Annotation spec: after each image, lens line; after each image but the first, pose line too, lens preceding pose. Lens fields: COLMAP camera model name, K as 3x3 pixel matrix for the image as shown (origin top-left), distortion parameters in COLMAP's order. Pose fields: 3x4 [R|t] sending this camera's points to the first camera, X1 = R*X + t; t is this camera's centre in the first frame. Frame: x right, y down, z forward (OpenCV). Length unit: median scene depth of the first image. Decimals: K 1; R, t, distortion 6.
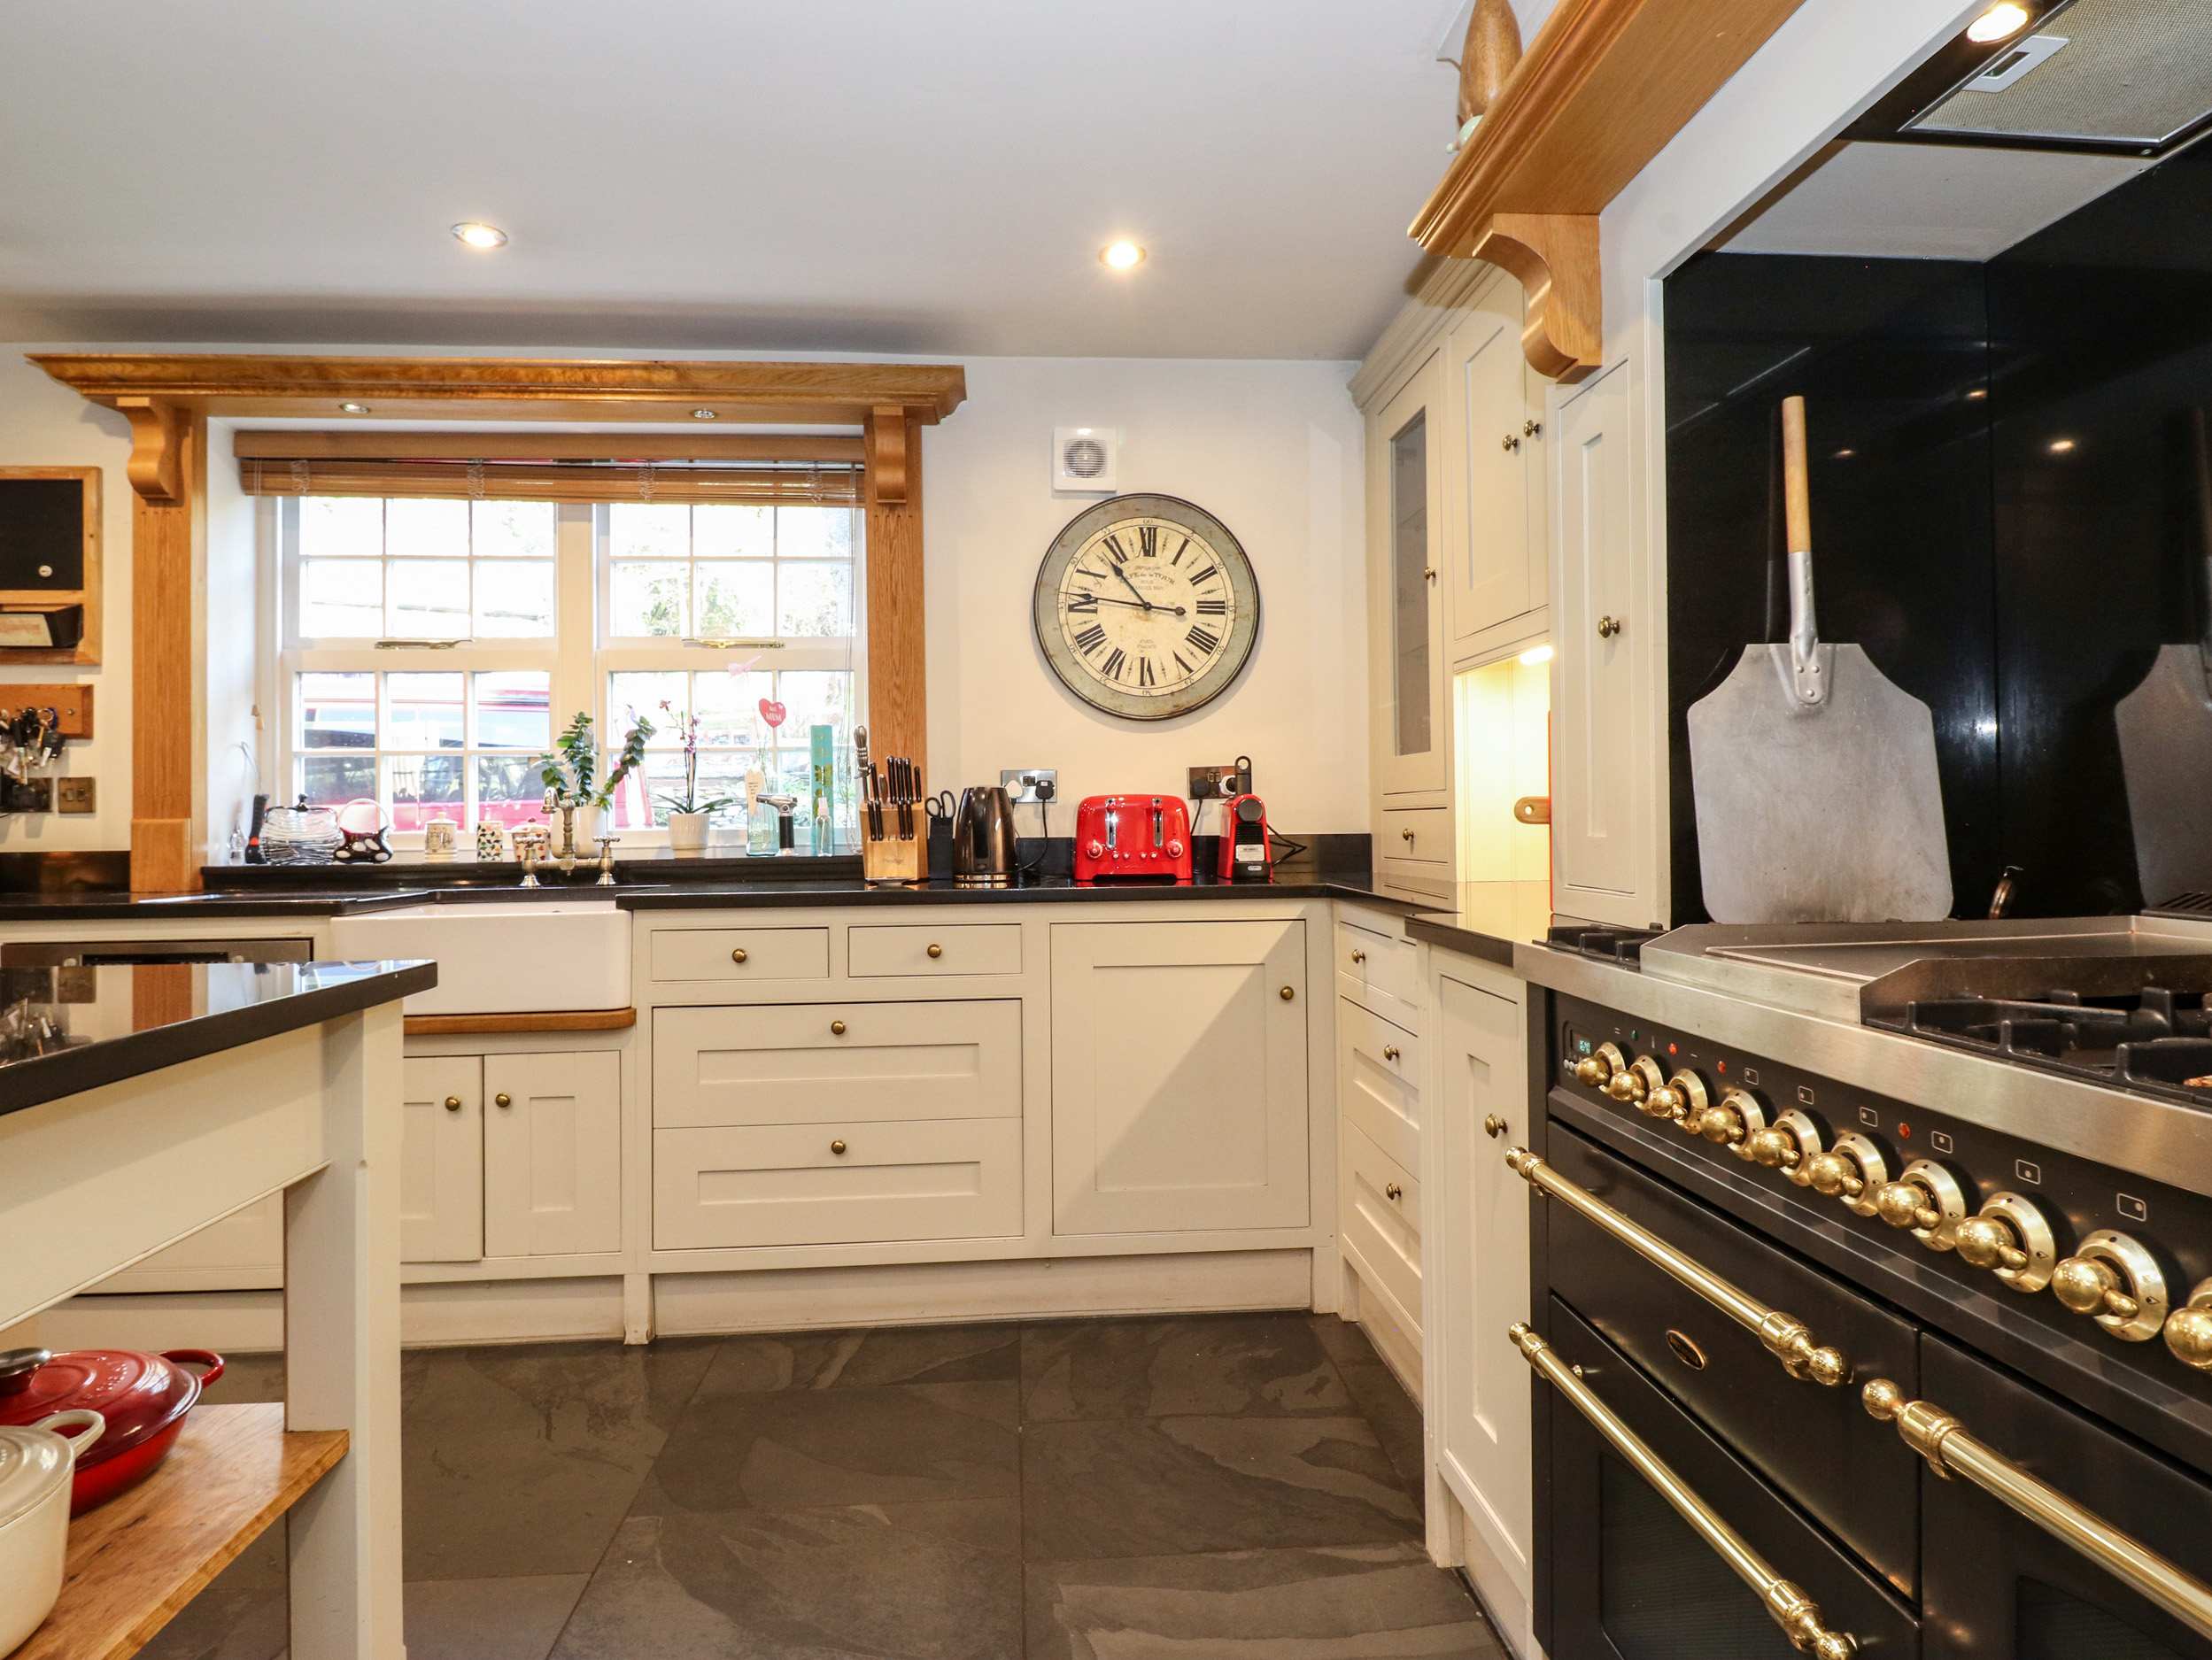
lens RADIAL K [[1242.2, 0, 1107.0], [0, 1242.2, 795.9], [0, 0, 1]] dist [0.000769, -0.019656]
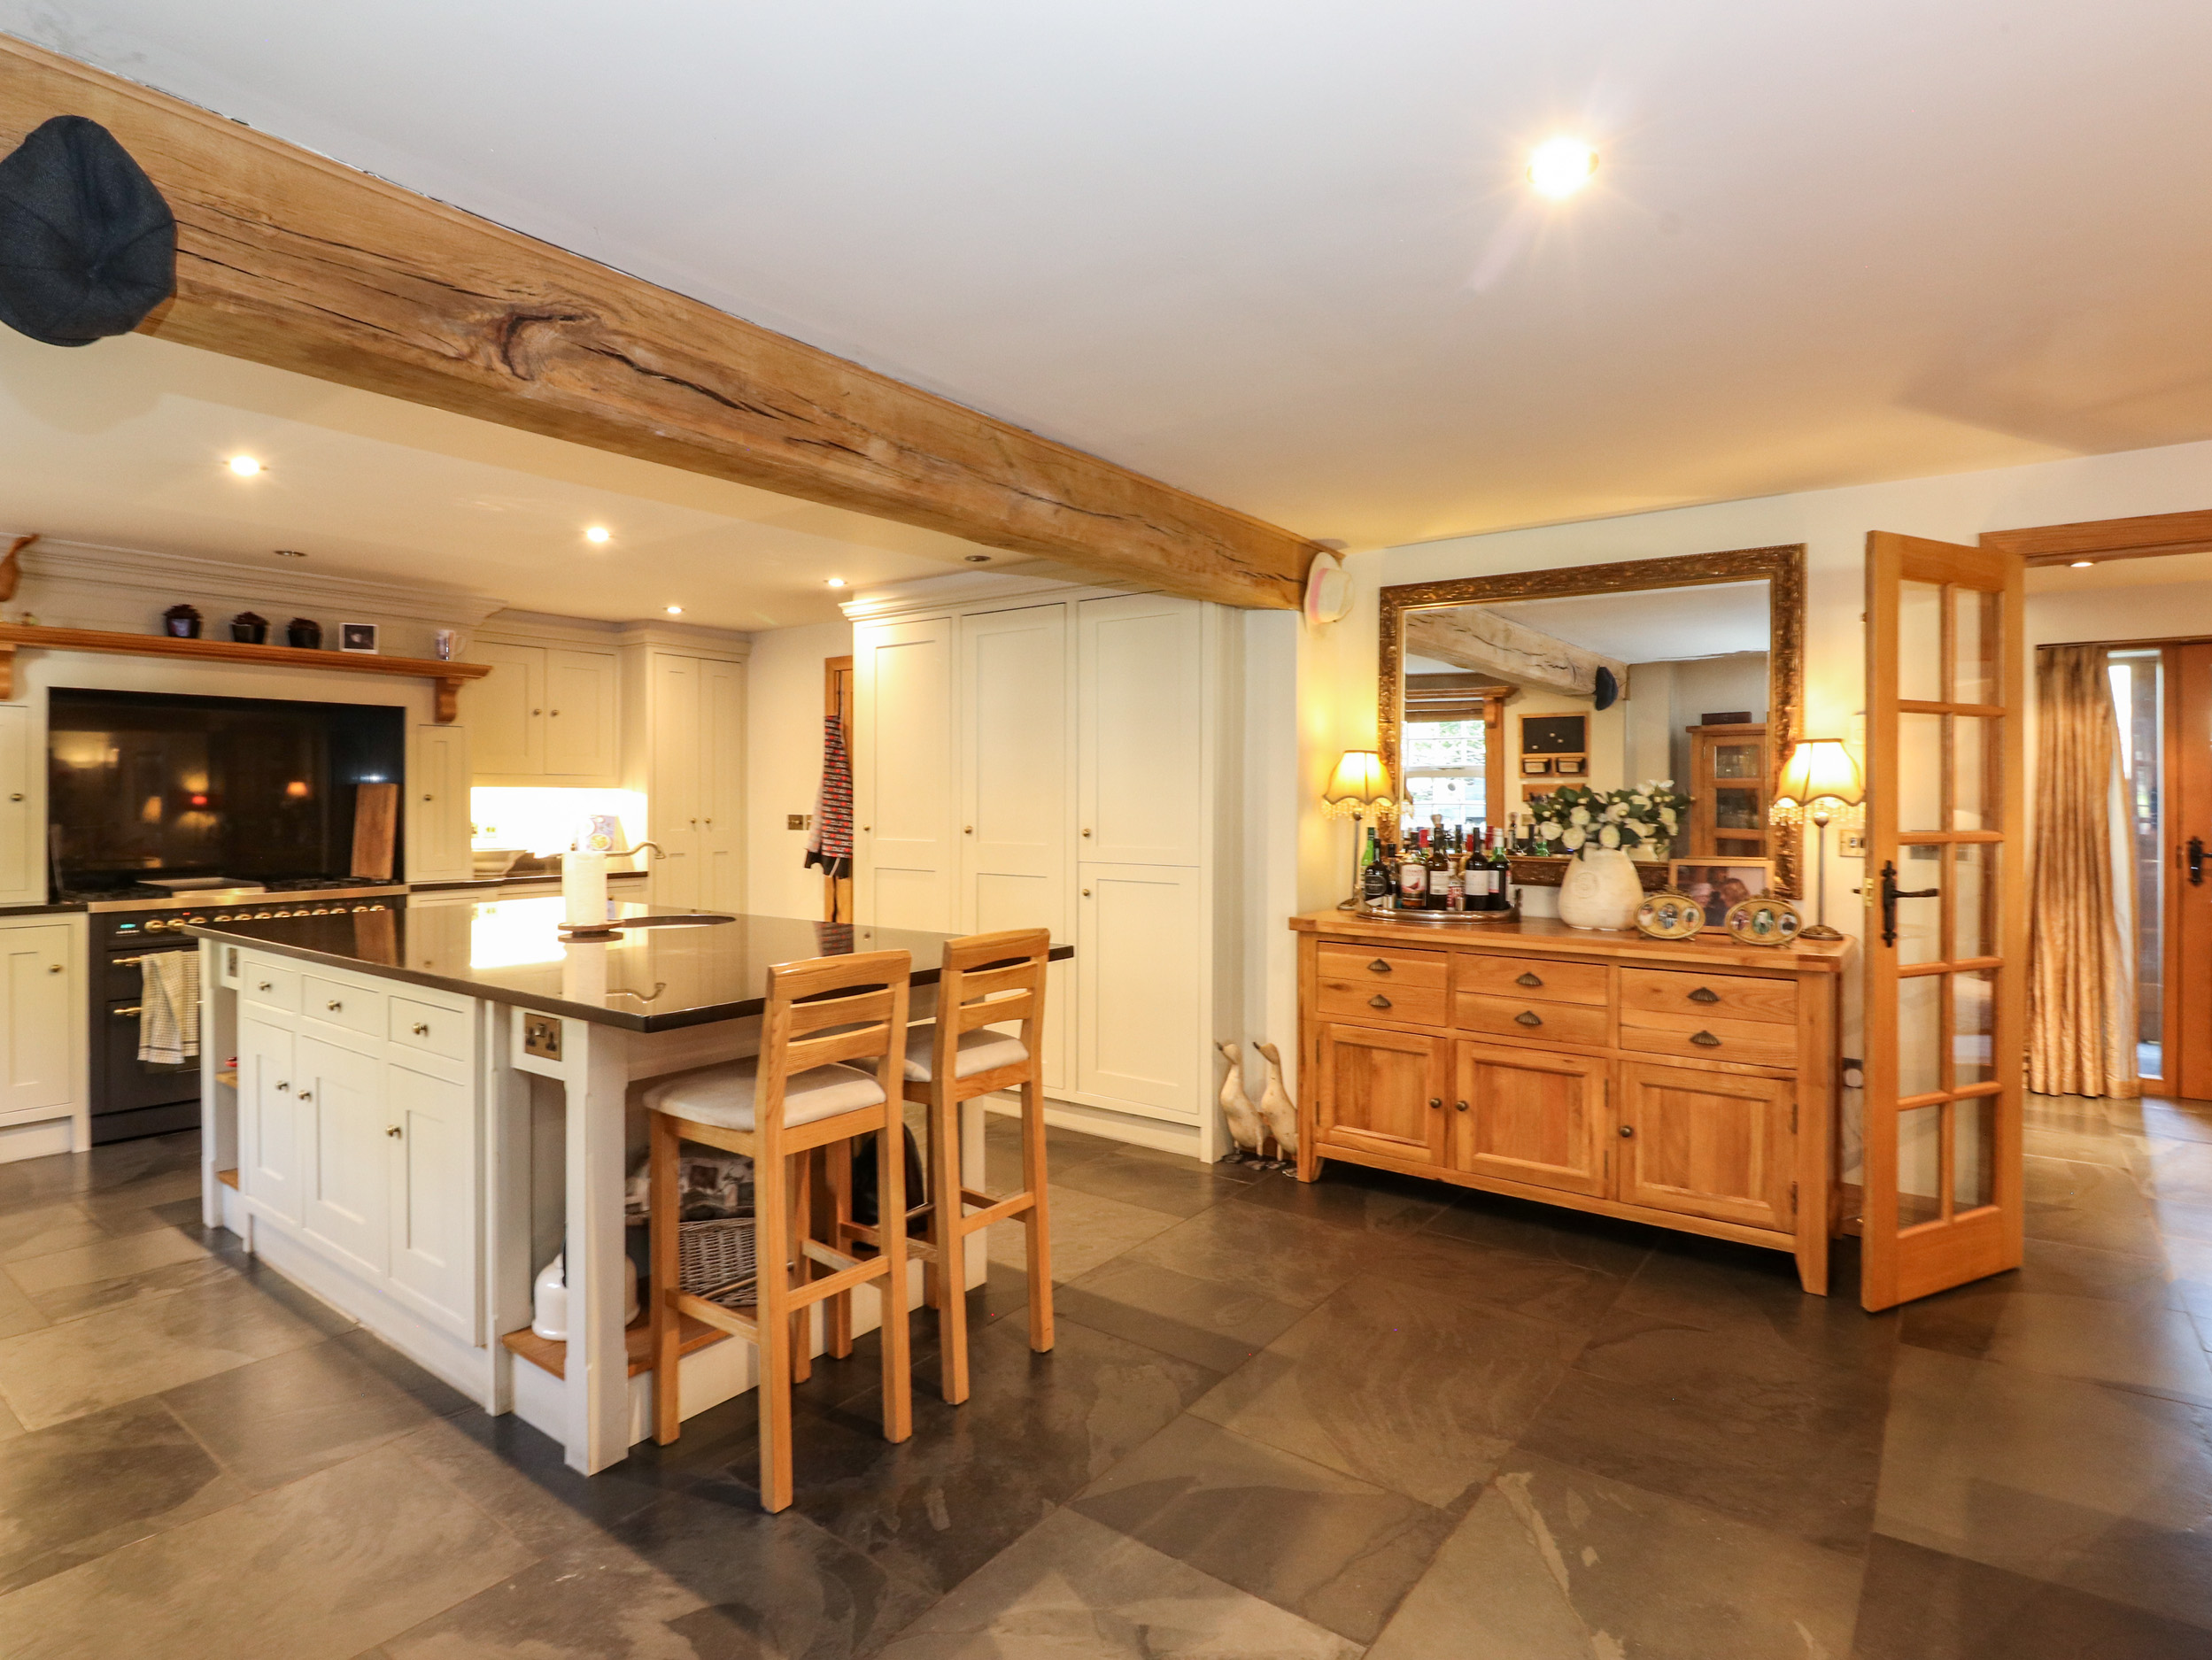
lens RADIAL K [[1158.5, 0, 1110.5], [0, 1158.5, 800.4], [0, 0, 1]] dist [0.001992, -0.013812]
pose [[-0.751893, 0.009300, 0.659220, -1.615178], [-0.002394, 0.999855, -0.016835, -0.044614], [-0.659281, -0.014237, -0.751762, 0.670319]]
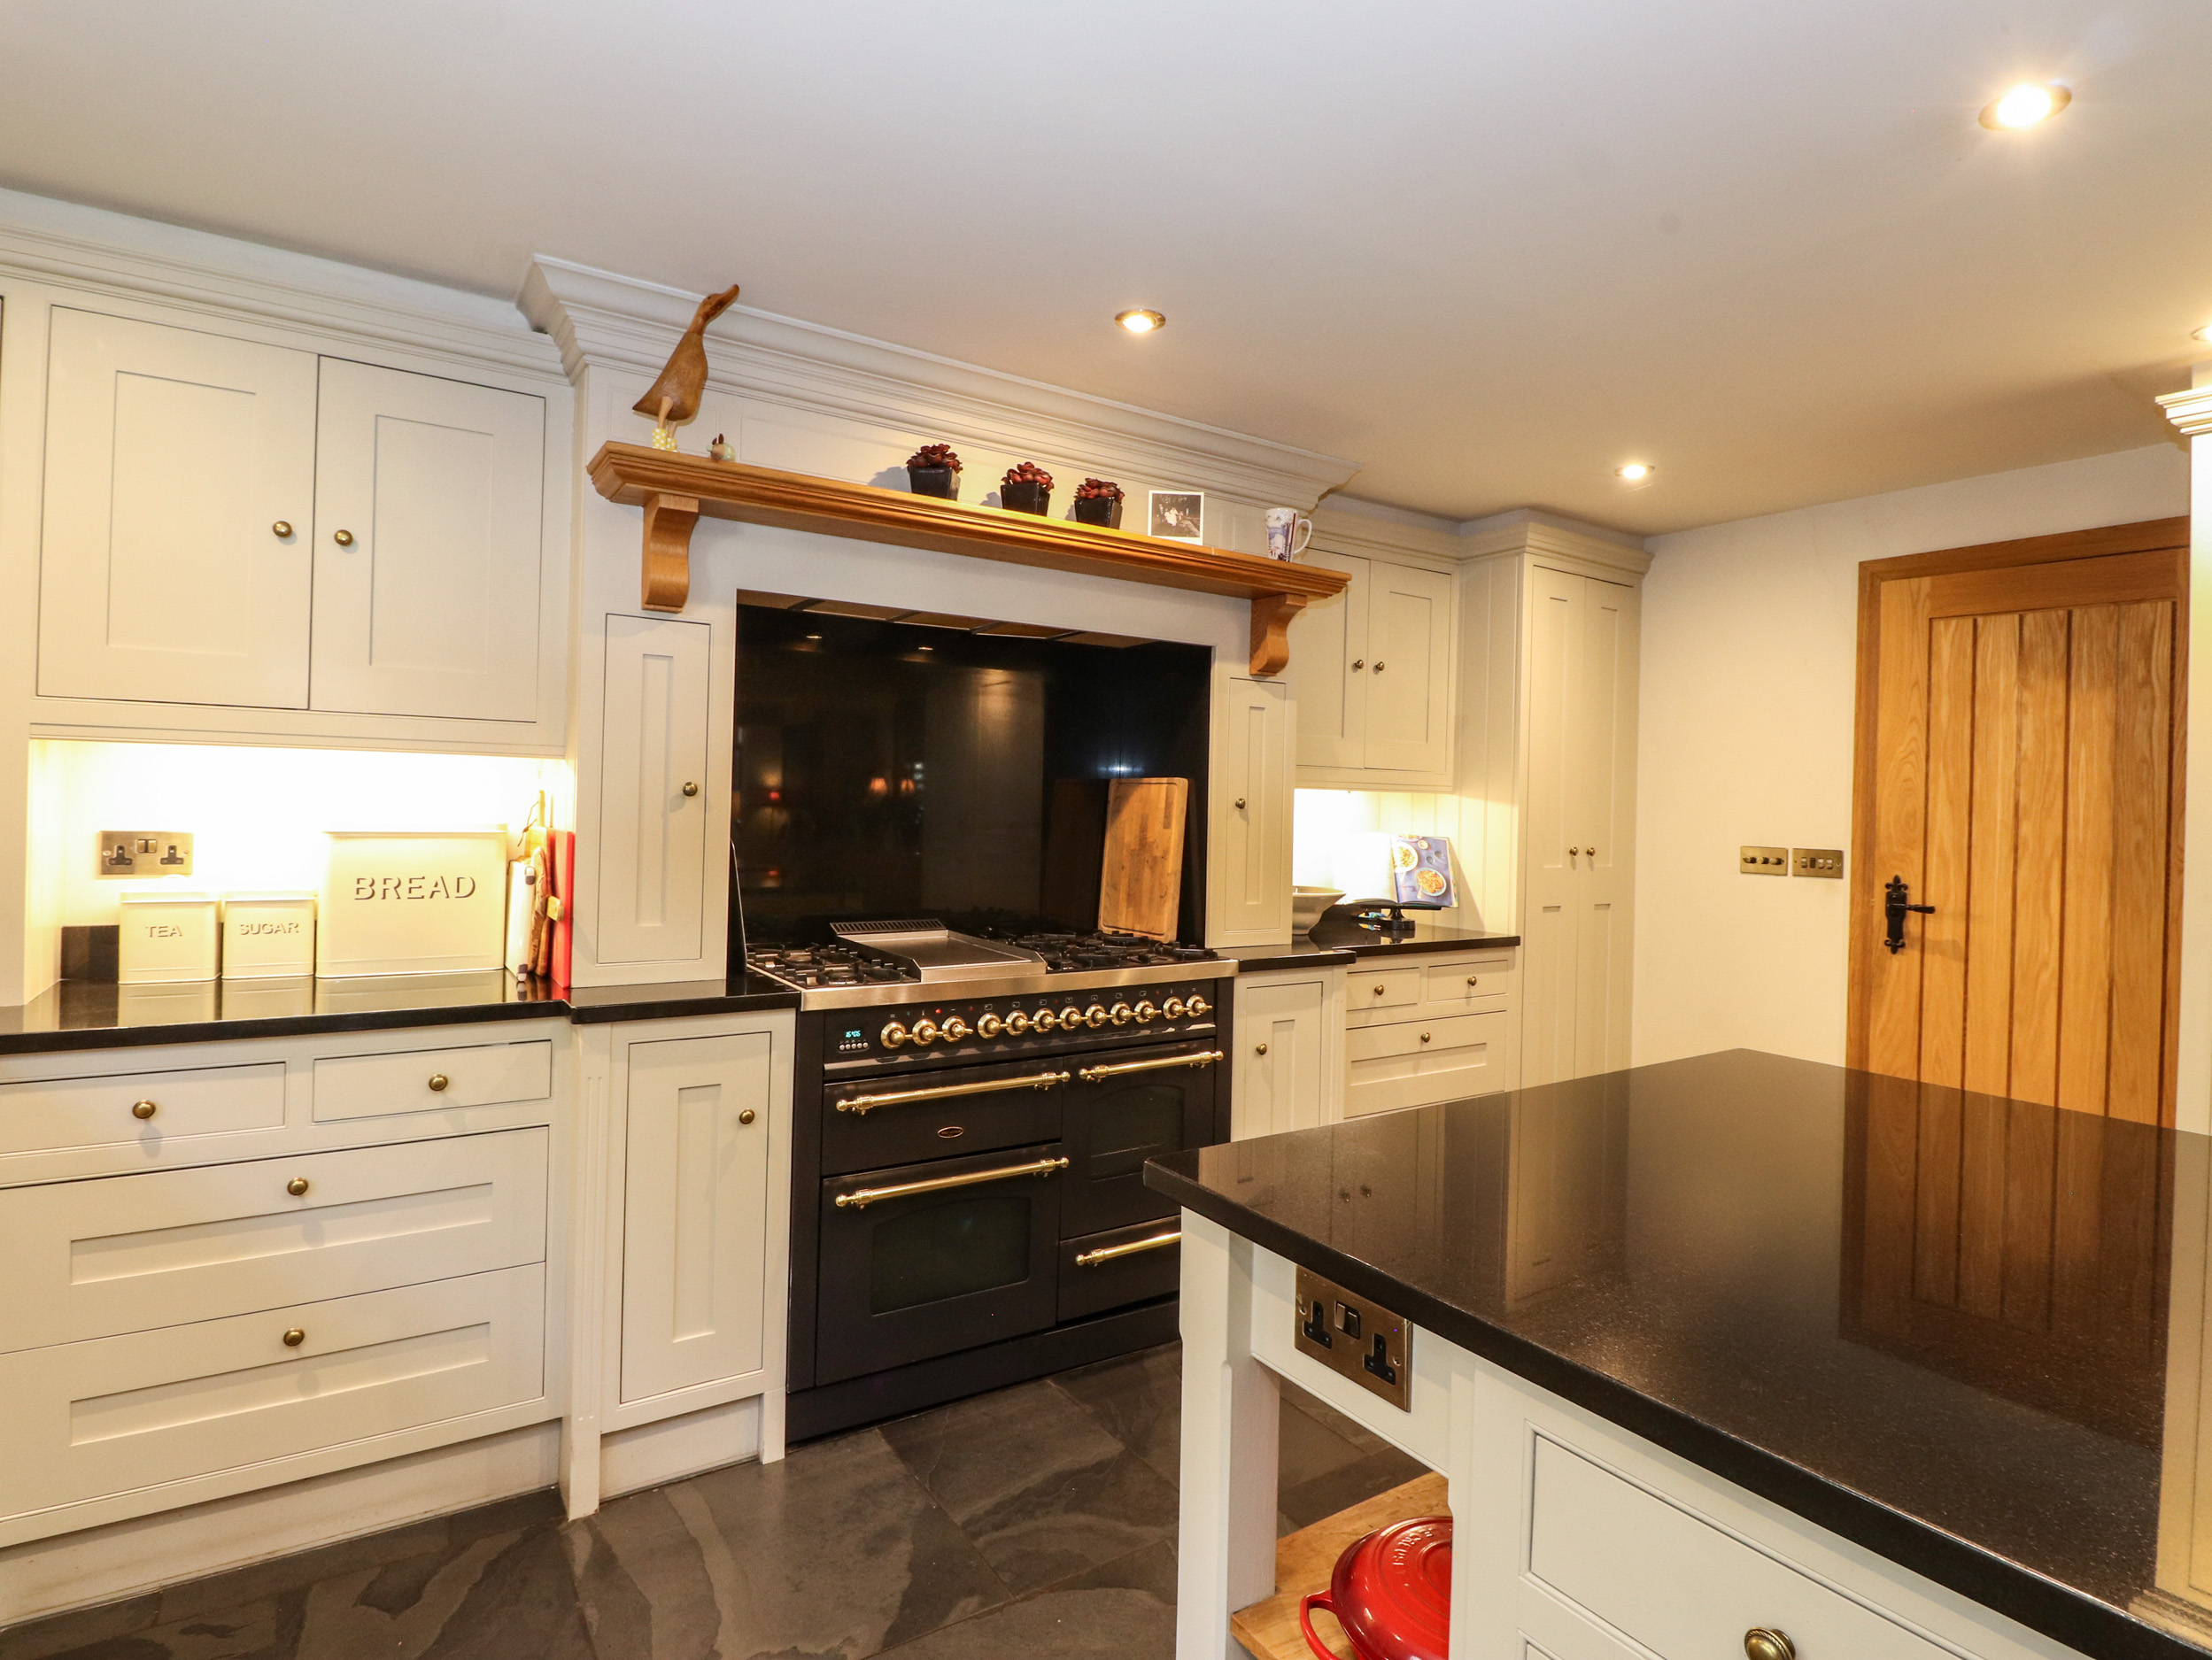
lens RADIAL K [[1158.5, 0, 1110.5], [0, 1158.5, 800.4], [0, 0, 1]] dist [0.001992, -0.013812]
pose [[-0.482974, -0.000091, 0.875635, -0.562772], [-0.033133, 0.999286, -0.018171, -0.056001], [-0.875008, -0.037788, -0.482632, 0.627025]]
